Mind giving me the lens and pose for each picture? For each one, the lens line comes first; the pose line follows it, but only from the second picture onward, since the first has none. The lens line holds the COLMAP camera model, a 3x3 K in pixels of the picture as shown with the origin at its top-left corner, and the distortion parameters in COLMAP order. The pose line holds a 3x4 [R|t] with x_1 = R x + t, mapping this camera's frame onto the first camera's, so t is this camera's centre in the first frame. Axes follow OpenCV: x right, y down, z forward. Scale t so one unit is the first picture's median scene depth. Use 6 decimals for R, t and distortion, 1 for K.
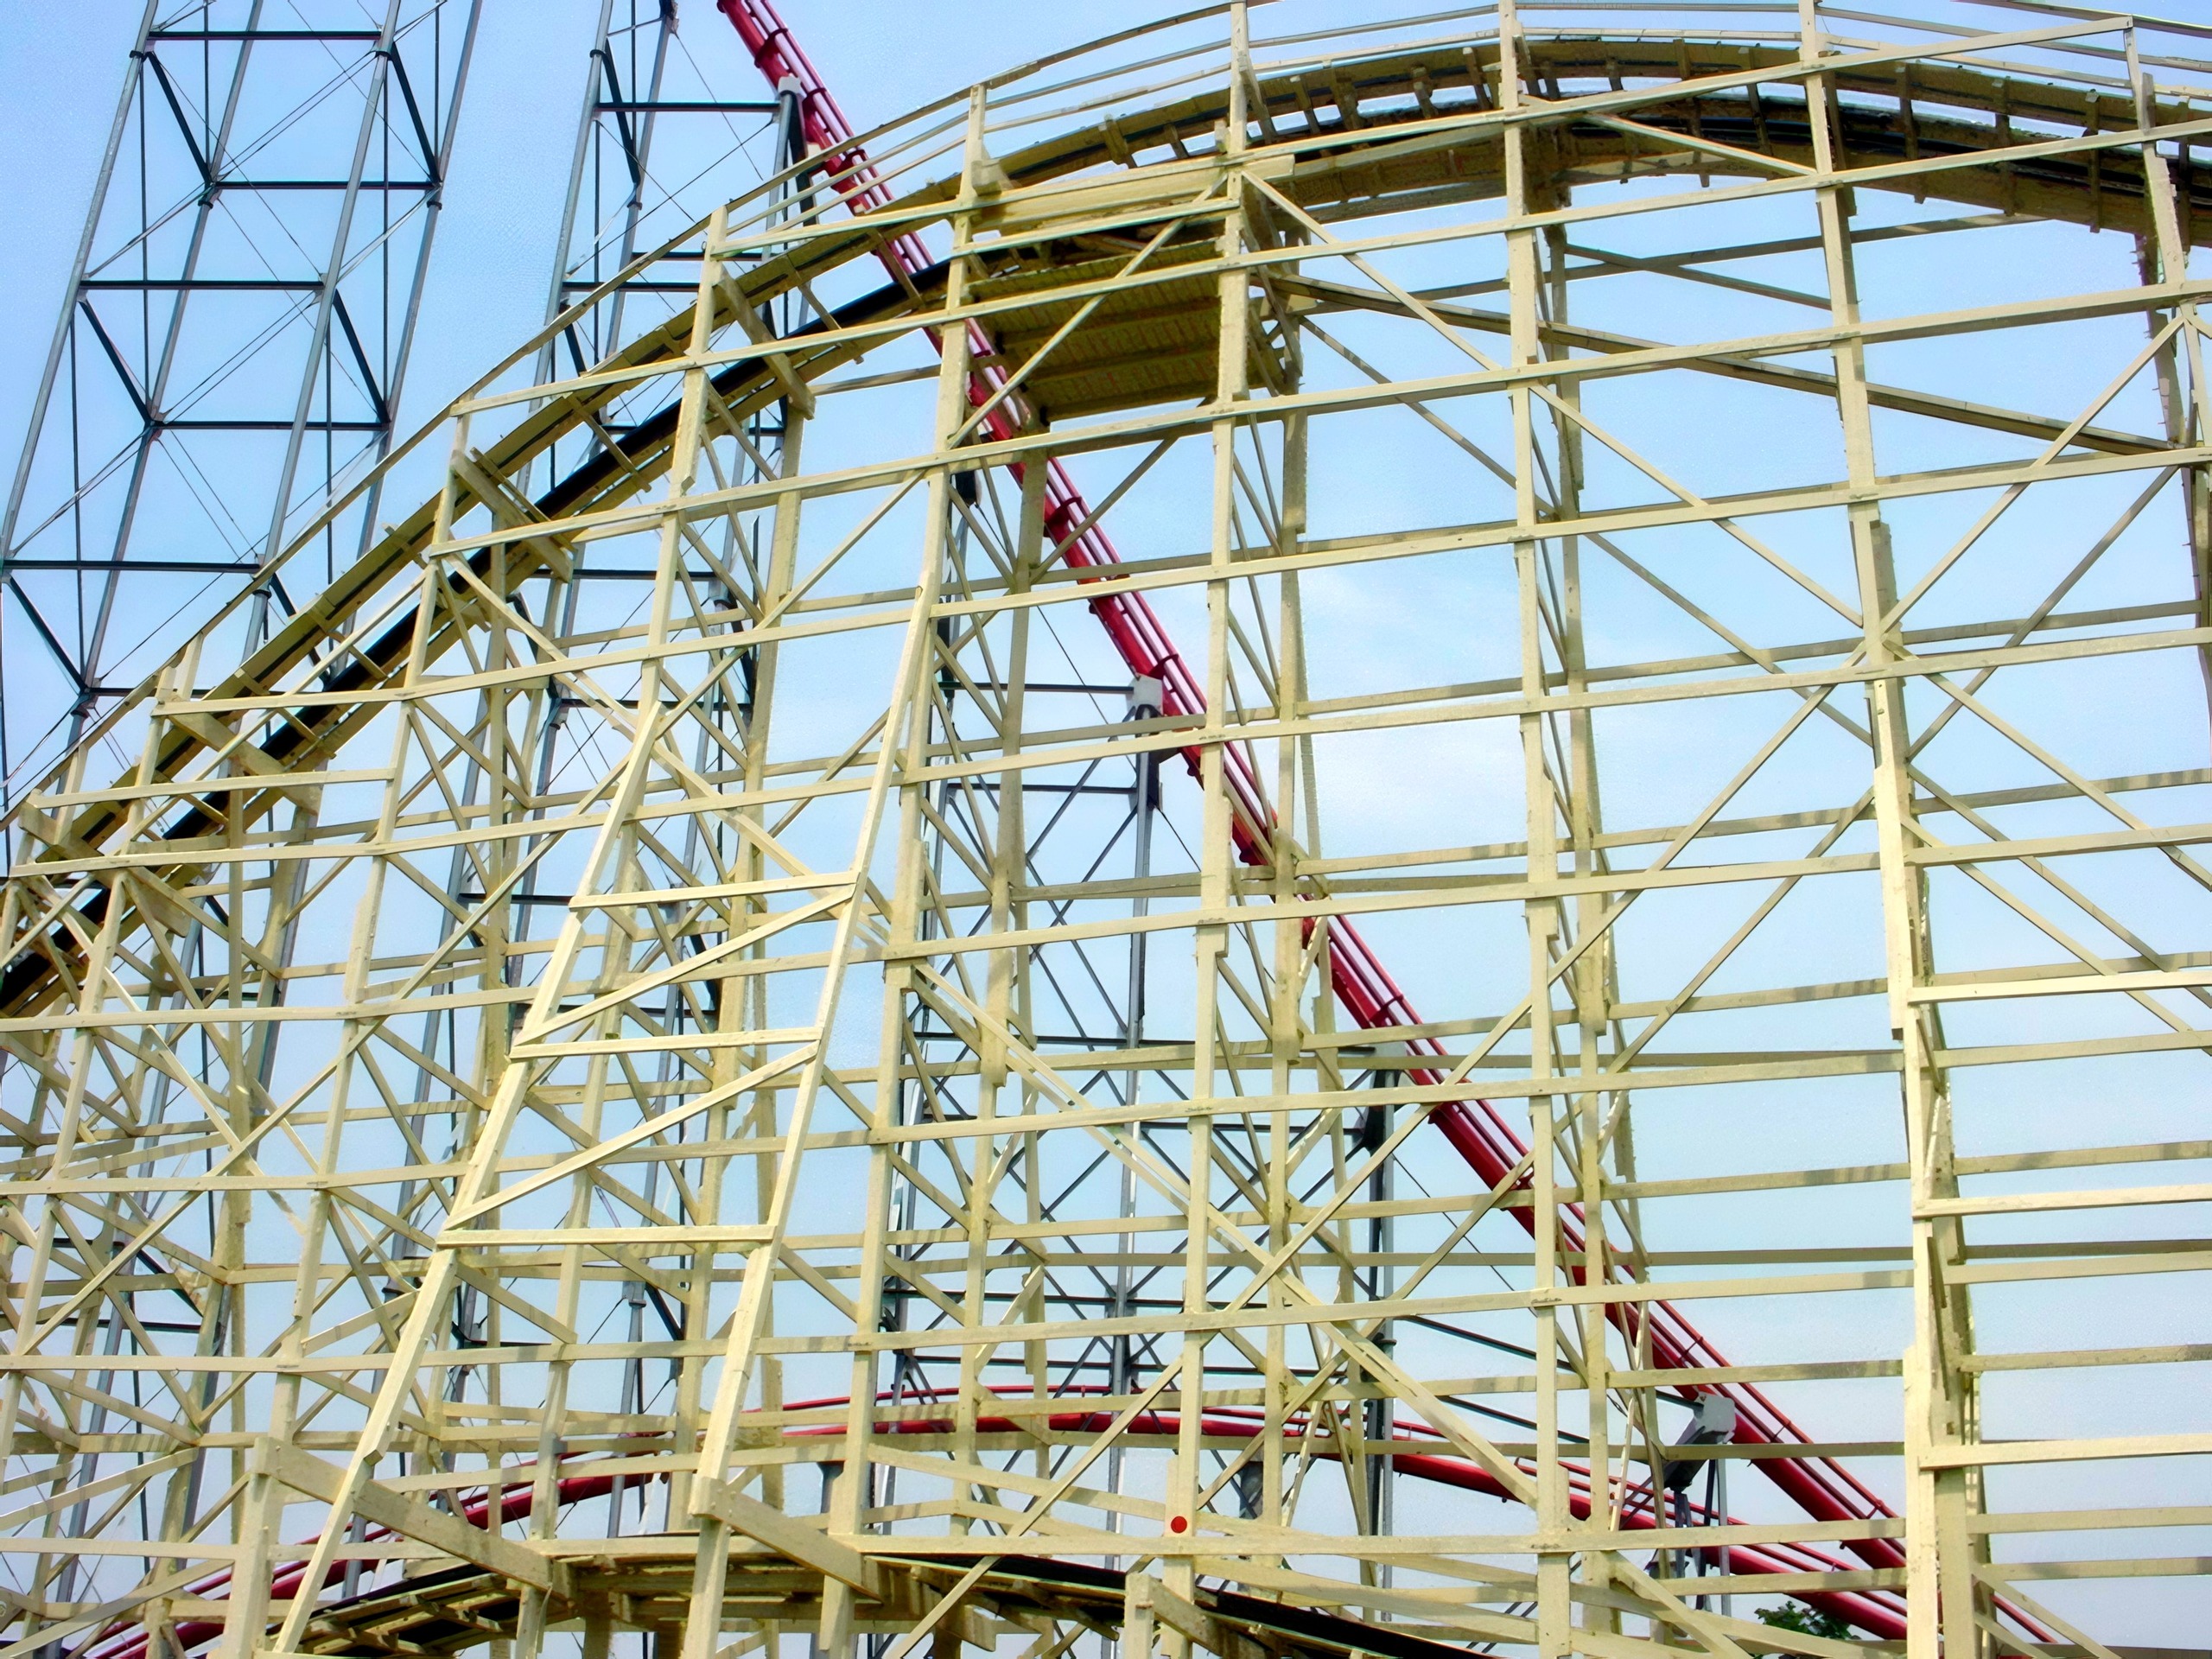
lens RADIAL K [[2782.7, 0, 1106.0], [0, 2782.7, 829.5], [0, 0, 1]] dist [-0.188387, 0.184518]
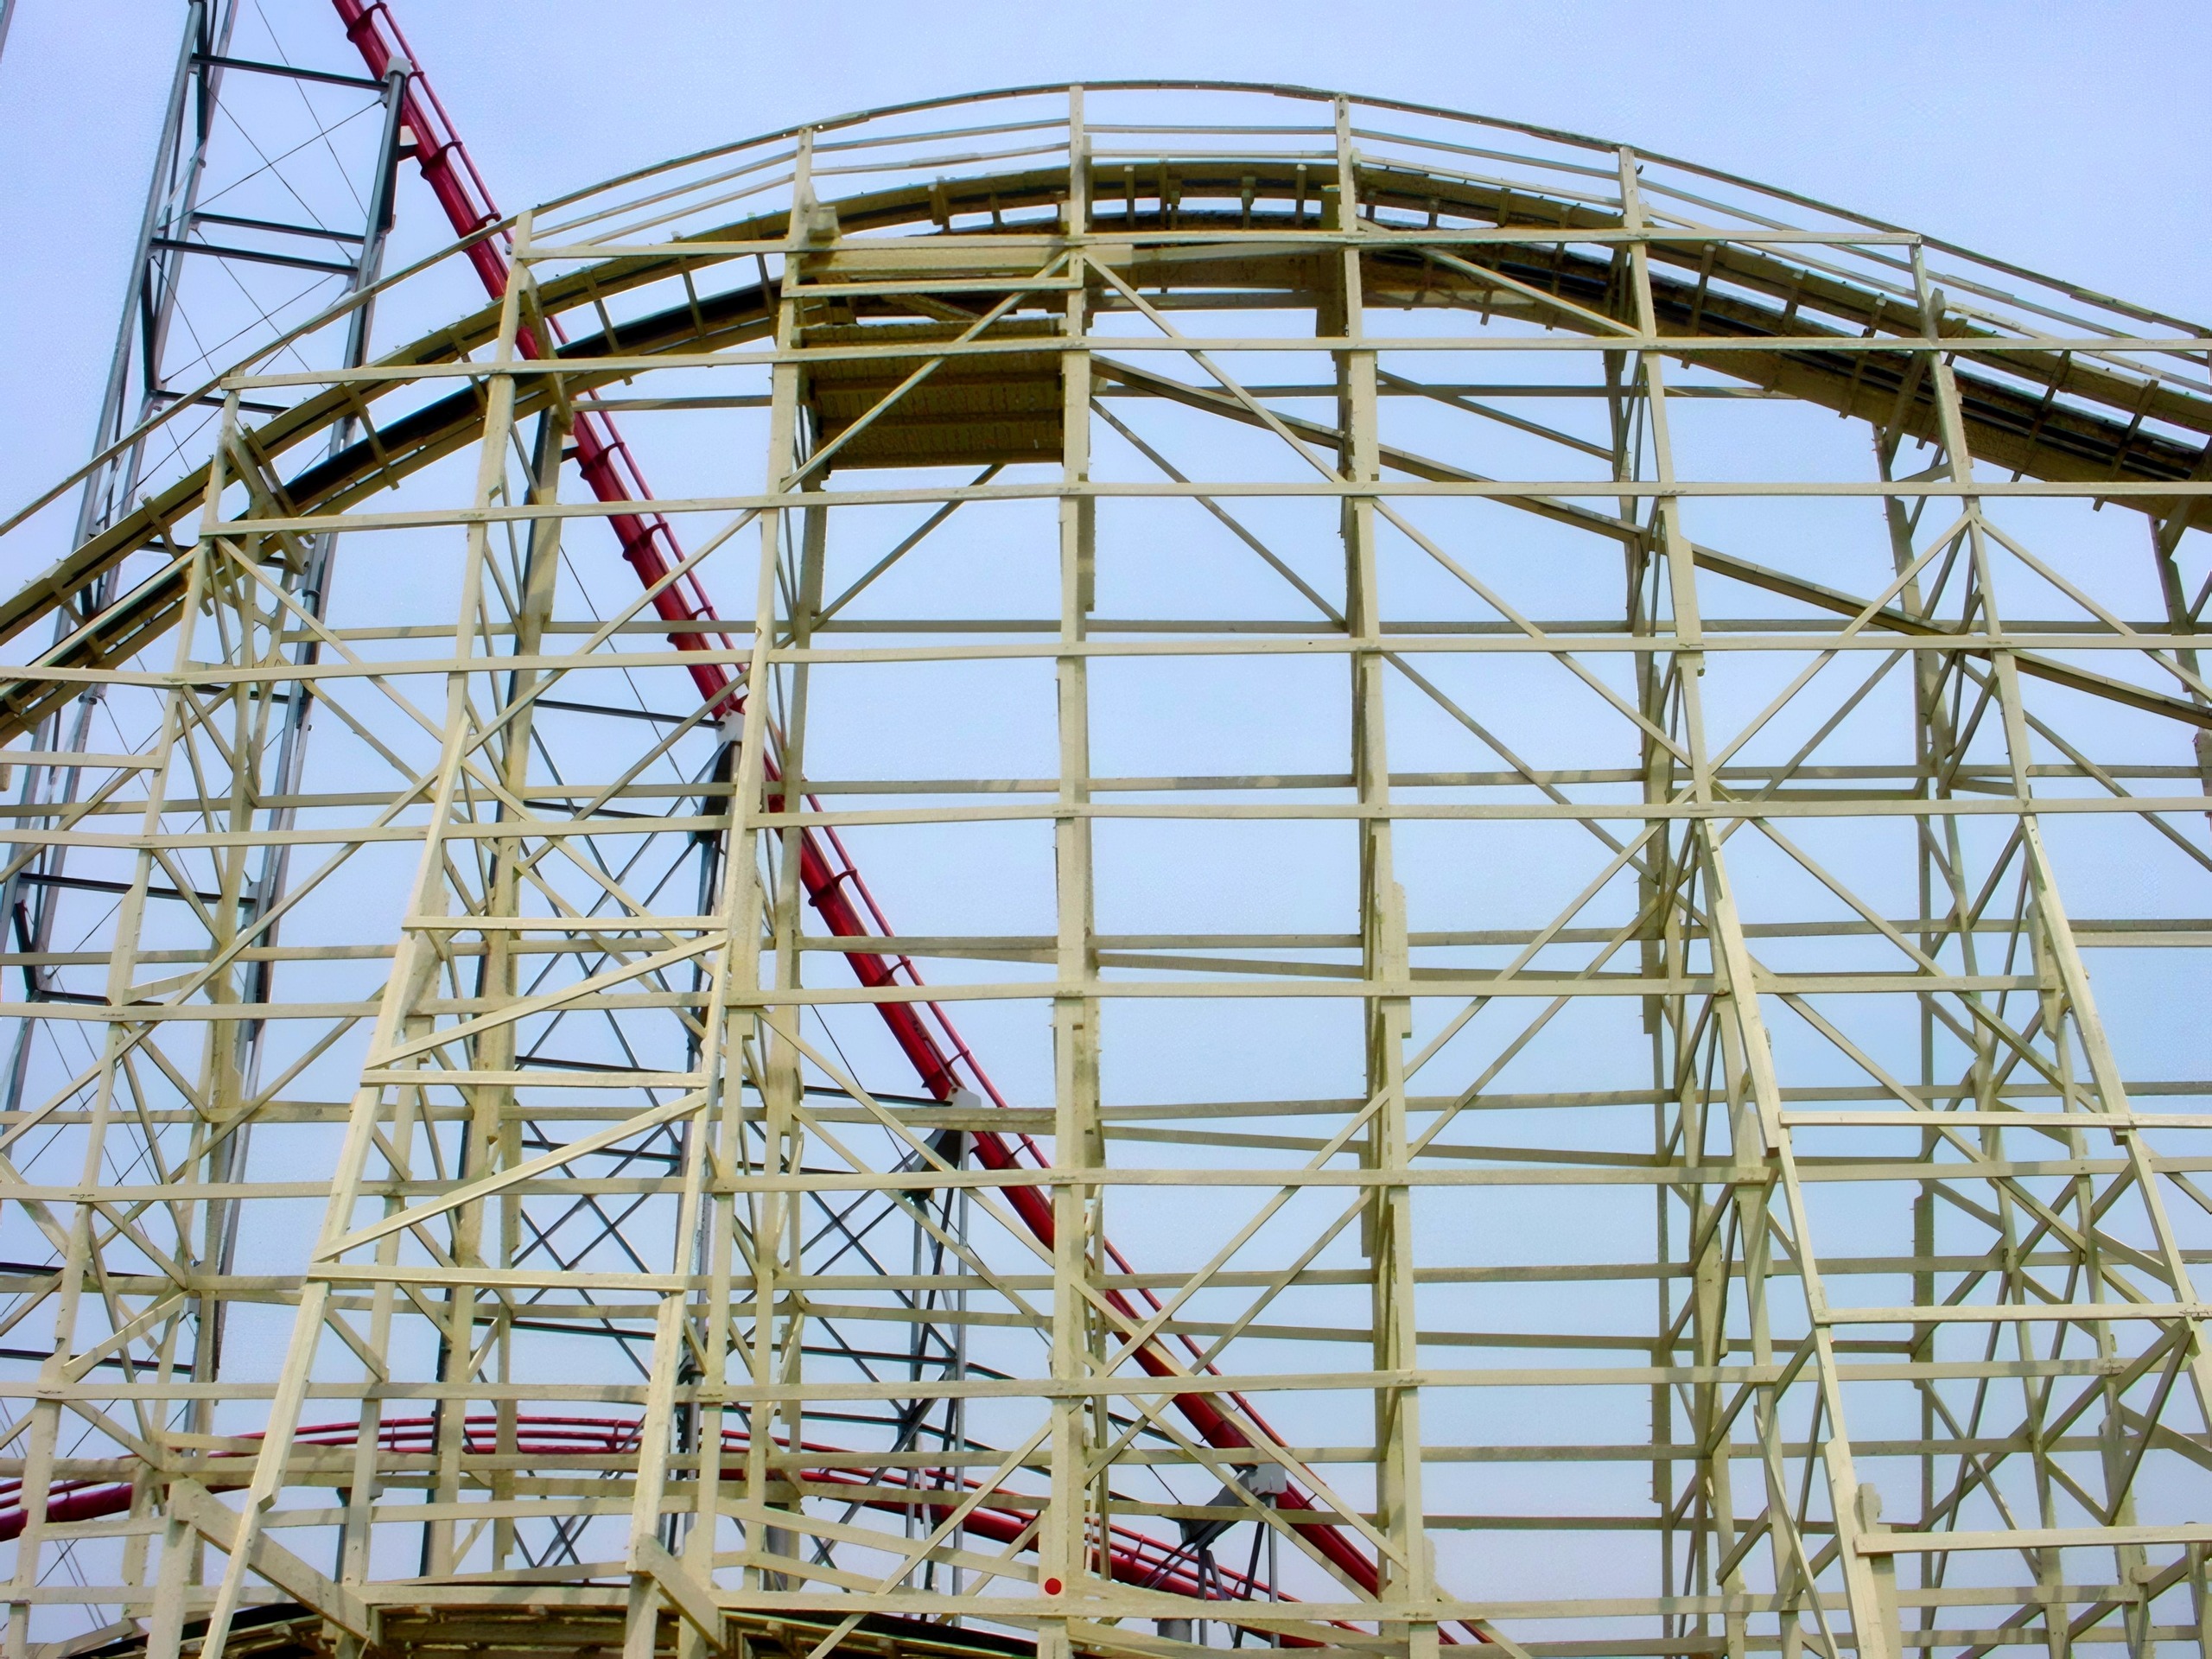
lens RADIAL K [[2789.5, 0, 1106.0], [0, 2789.5, 829.5], [0, 0, 1]] dist [-0.165828, -0.039759]
pose [[0.959574, 0.088295, 0.267248, -0.200603], [-0.085878, 0.996090, -0.020741, -0.006085], [-0.268034, -0.003048, 0.963405, 0.009017]]
